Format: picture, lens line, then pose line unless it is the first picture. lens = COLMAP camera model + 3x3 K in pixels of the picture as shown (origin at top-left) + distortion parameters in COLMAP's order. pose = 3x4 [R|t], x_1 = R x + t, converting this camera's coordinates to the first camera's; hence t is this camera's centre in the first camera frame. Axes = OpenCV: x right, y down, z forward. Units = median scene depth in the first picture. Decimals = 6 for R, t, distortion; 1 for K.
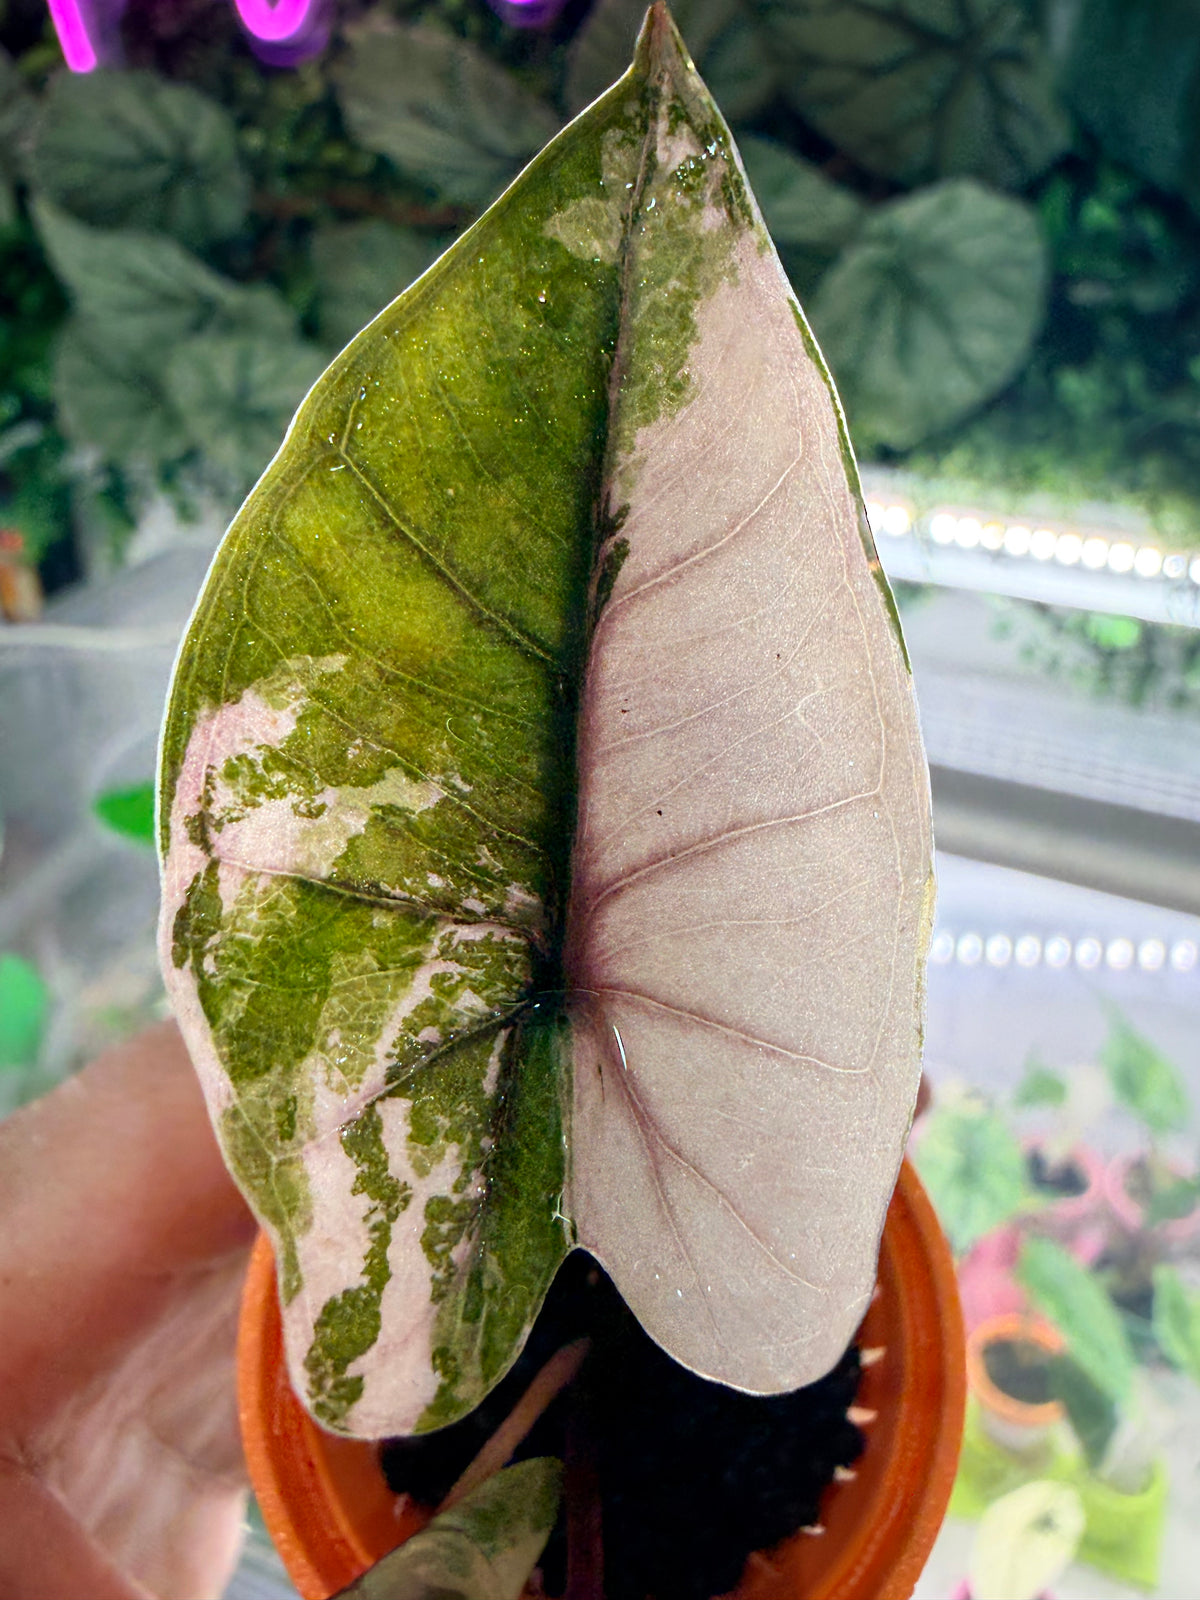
lens RADIAL K [[1251.9, 0, 592.1], [0, 1251.9, 776.5], [0, 0, 1]] dist [0.010051, 0.005499]
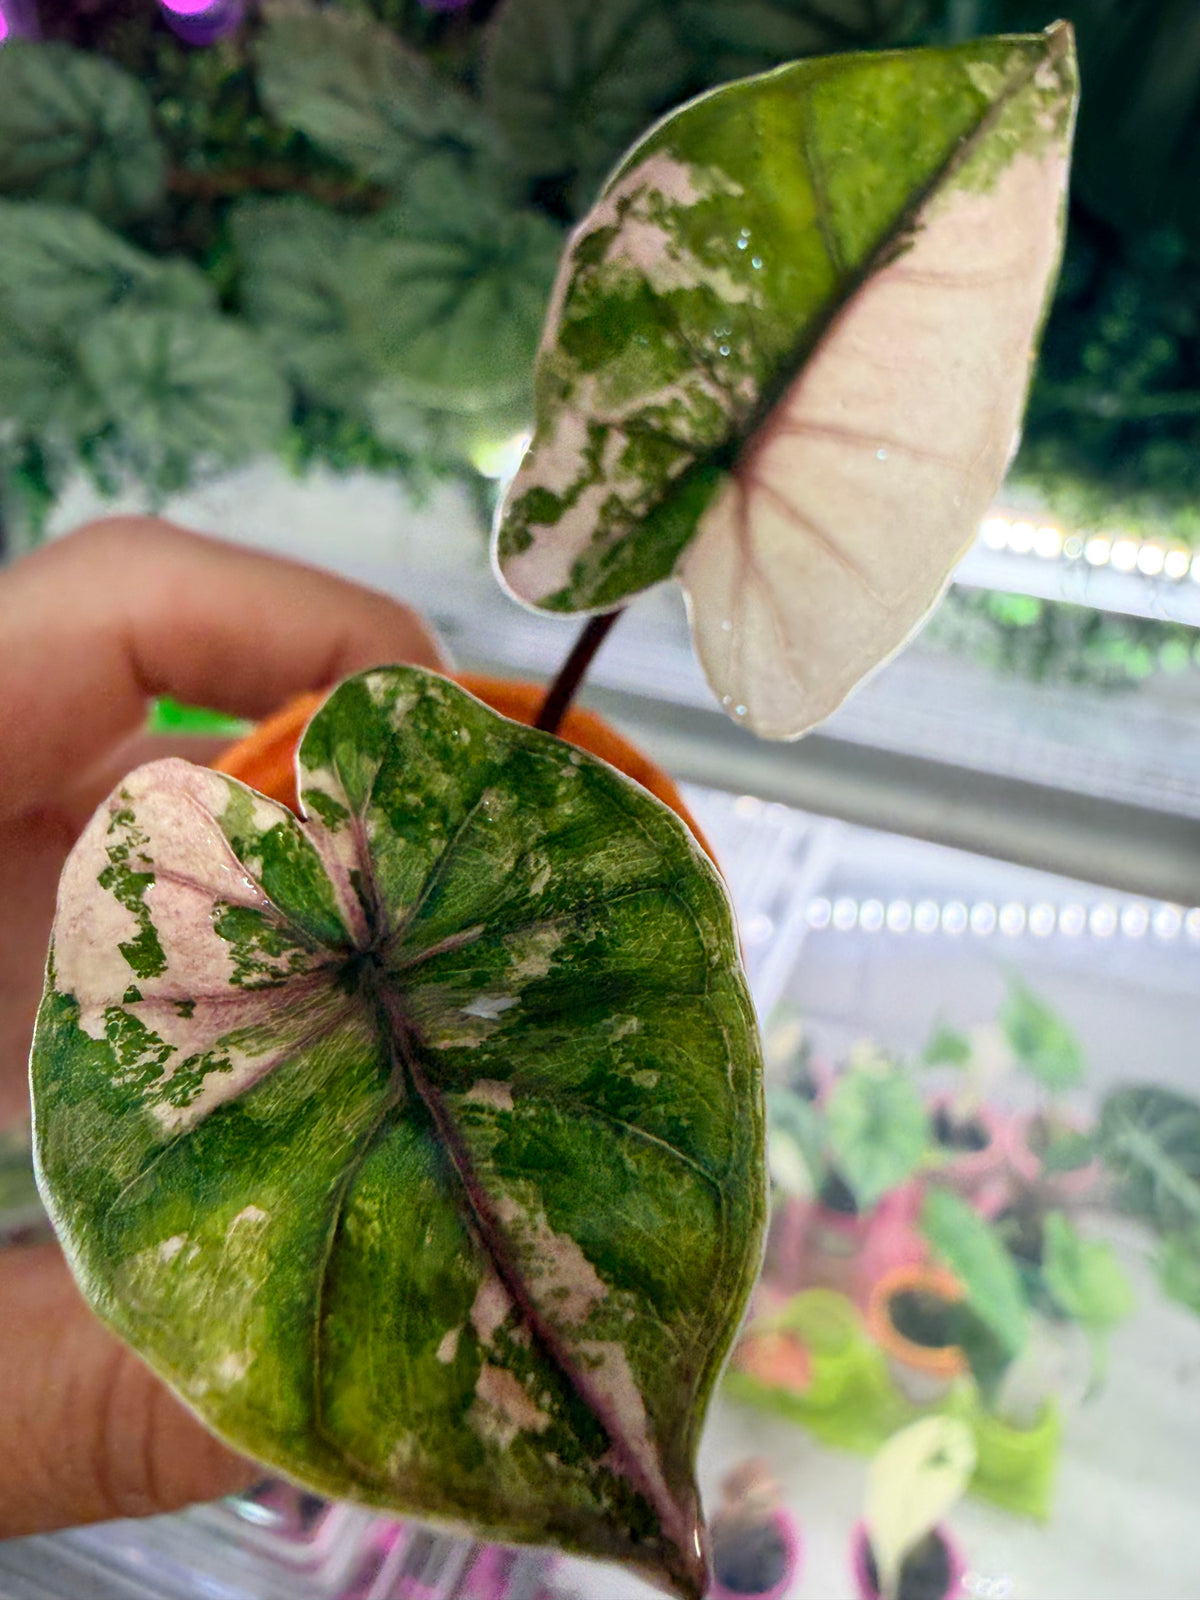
lens RADIAL K [[1251.9, 0, 592.1], [0, 1251.9, 776.5], [0, 0, 1]] dist [0.010051, 0.005499]
pose [[0.852703, 0.519630, 0.053684, -0.057328], [-0.491468, 0.832807, -0.254739, 0.999627], [-0.177079, 0.190832, 0.965519, -0.352012]]
